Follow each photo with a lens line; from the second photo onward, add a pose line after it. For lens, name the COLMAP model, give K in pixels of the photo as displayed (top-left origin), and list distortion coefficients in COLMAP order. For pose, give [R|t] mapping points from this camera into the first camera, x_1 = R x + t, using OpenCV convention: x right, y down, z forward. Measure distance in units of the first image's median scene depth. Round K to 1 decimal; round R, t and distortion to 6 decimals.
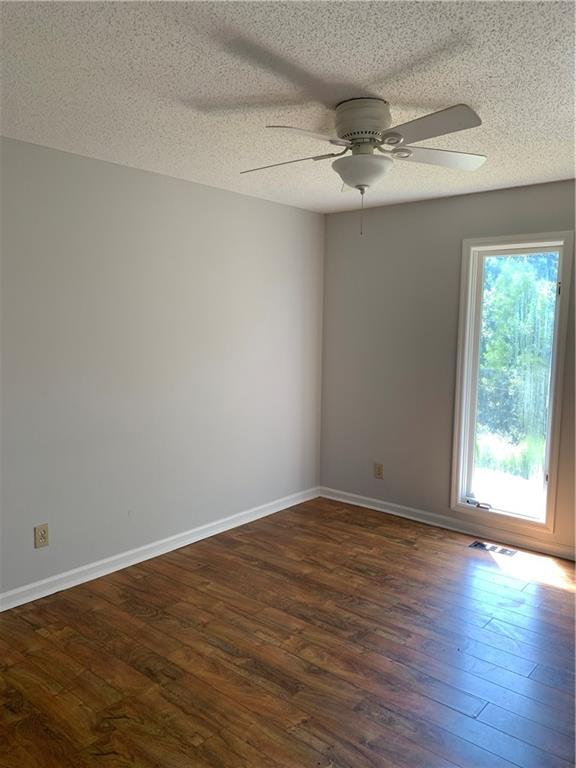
lens RADIAL K [[577.5, 0, 288.0], [0, 577.5, 384.0], [0, 0, 1]] dist [0.006399, -0.007566]
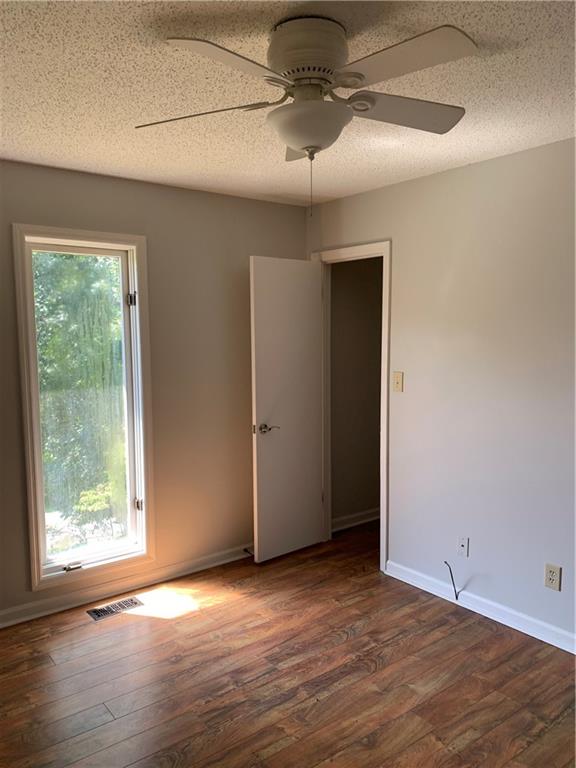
lens RADIAL K [[577.5, 0, 288.0], [0, 577.5, 384.0], [0, 0, 1]] dist [0.006399, -0.007566]
pose [[0.223525, -0.099807, 0.969575, -0.357589], [0.117829, 0.990215, 0.074767, -0.064974], [-0.967550, 0.097532, 0.233098, 0.528195]]
